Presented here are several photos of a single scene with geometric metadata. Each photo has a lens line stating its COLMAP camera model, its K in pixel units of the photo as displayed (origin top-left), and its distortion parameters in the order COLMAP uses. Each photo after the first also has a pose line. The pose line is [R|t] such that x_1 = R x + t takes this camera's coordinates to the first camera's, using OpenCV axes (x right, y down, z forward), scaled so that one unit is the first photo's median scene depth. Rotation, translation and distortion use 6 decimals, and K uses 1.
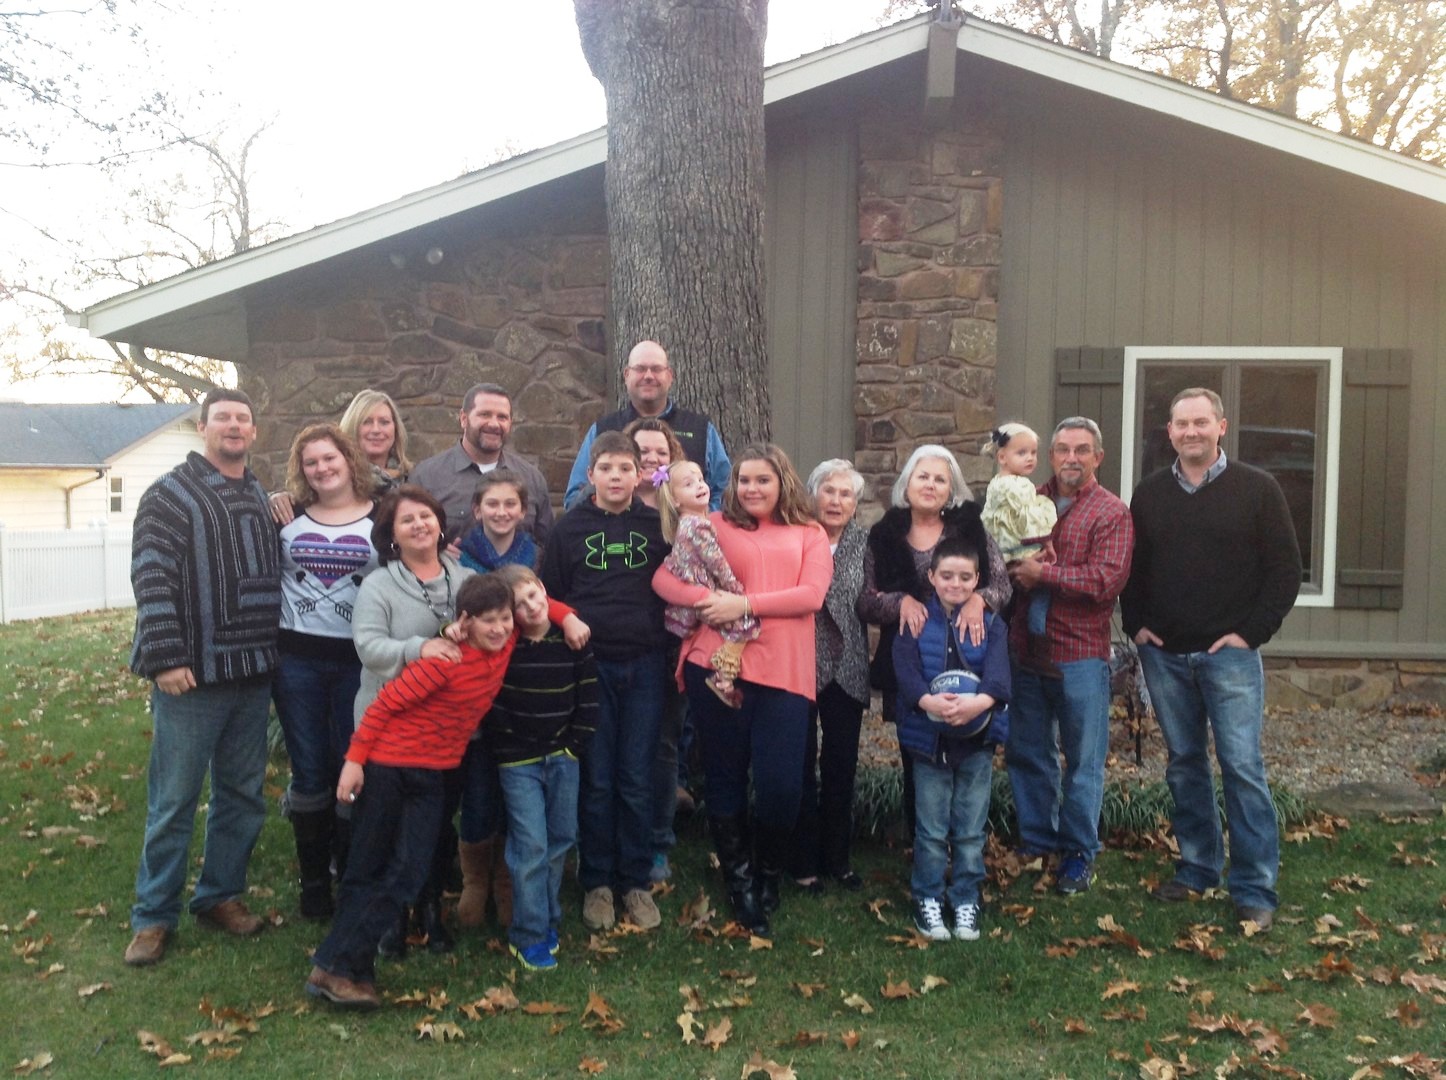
lens RADIAL K [[1460.7, 0, 723.0], [0, 1460.7, 540.0], [0, 0, 1]] dist [0.438662, -1.352752]
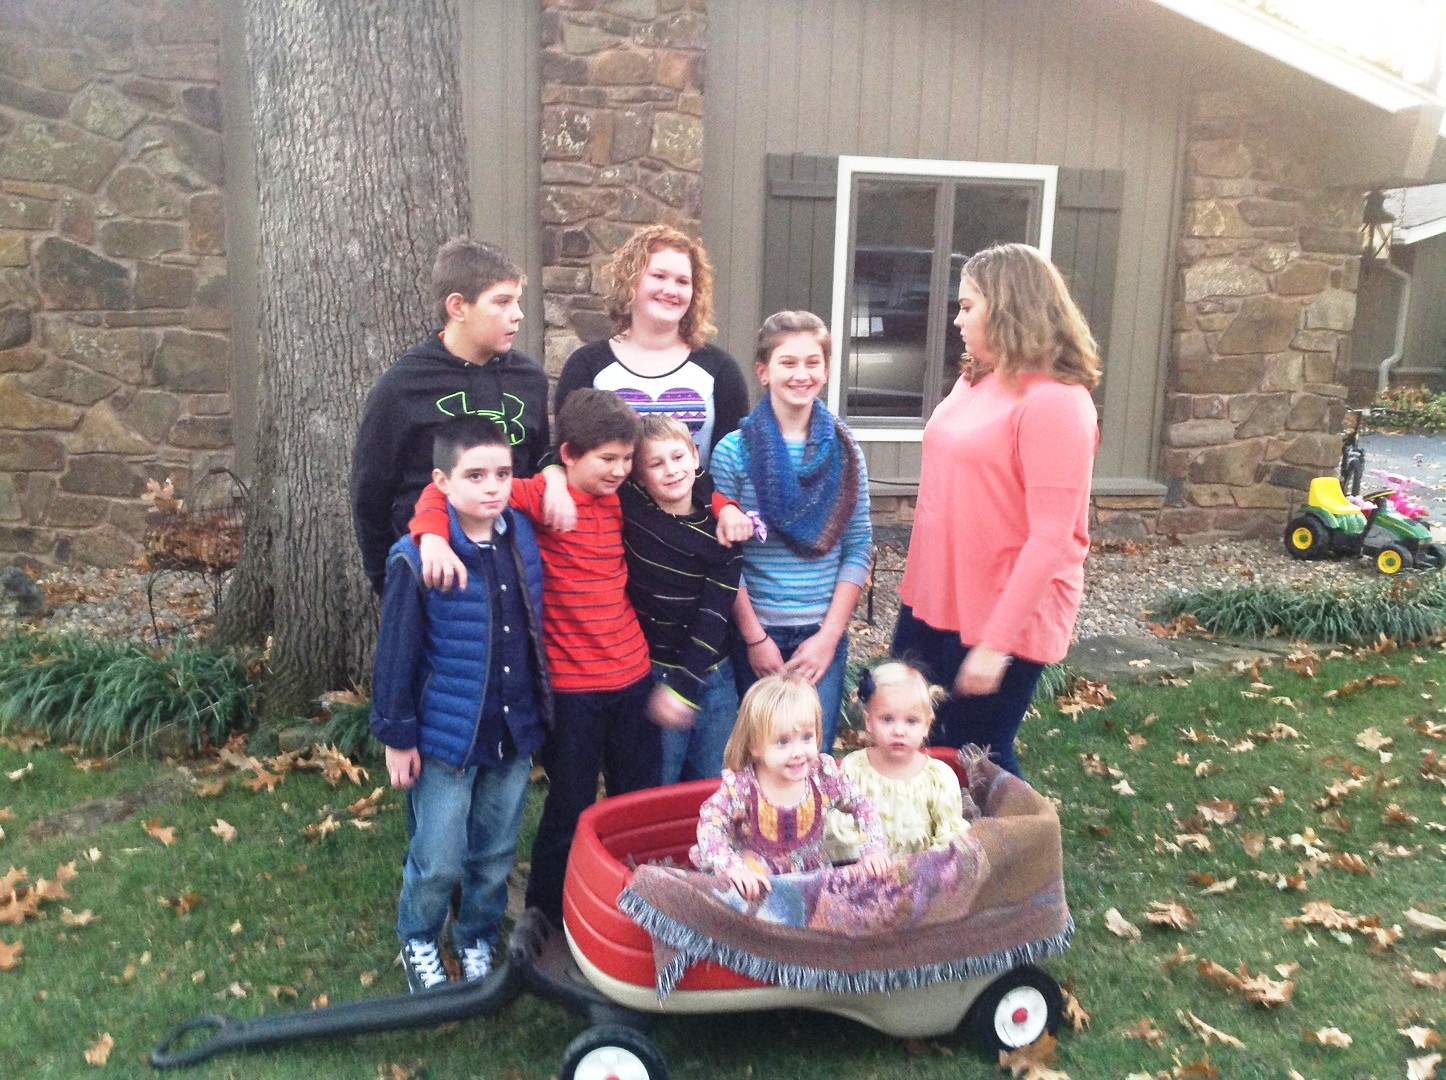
lens RADIAL K [[1476.5, 0, 714.8], [0, 1476.5, 548.8], [0, 0, 1]] dist [0.147626, -0.245709]
pose [[0.969642, -0.023742, 0.243374, -0.025764], [-0.007974, 0.991676, 0.128510, -0.010517], [-0.244399, -0.126550, 0.961381, 0.136908]]
